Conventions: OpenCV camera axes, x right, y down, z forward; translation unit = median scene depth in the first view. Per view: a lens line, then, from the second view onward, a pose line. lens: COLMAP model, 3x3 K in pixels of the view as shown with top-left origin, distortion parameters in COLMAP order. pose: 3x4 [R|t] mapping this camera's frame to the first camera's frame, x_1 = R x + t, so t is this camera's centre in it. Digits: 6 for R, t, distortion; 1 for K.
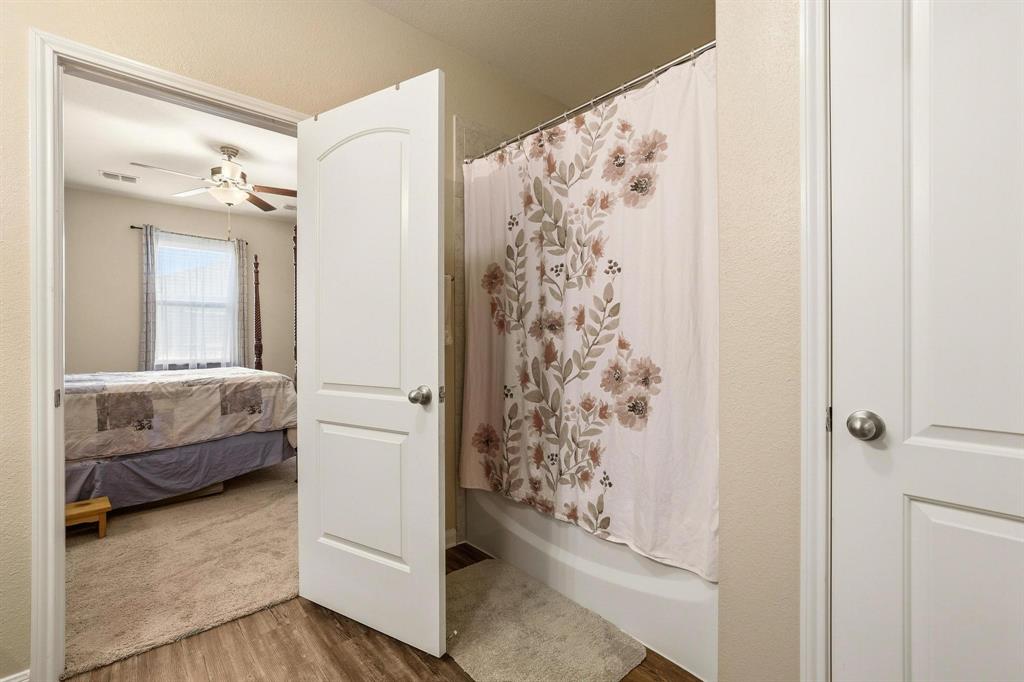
lens RADIAL K [[453.8, 0, 512.0], [0, 453.8, 341.0], [0, 0, 1]] dist [0.000083, 0.000232]
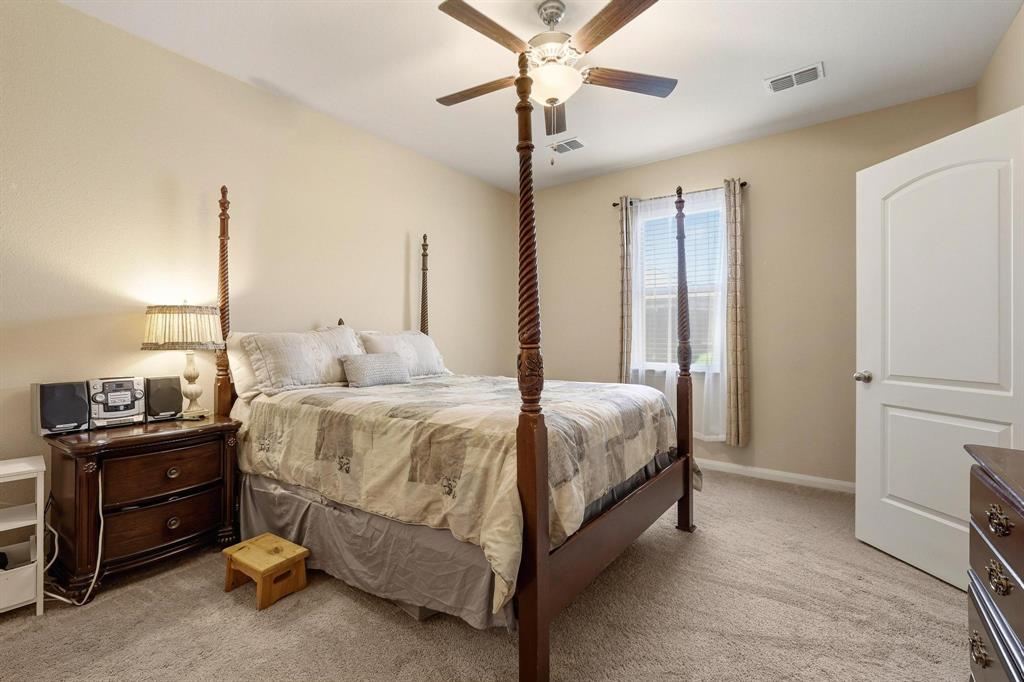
lens RADIAL K [[439.3, 0, 507.7], [0, 439.3, 337.9], [0, 0, 1]] dist [-0.023328, 0.009839]
pose [[0.200518, 0.004096, -0.979681, -0.113058], [-0.004924, 0.999983, 0.003173, -0.006030], [0.979678, 0.004188, 0.200535, 1.000947]]
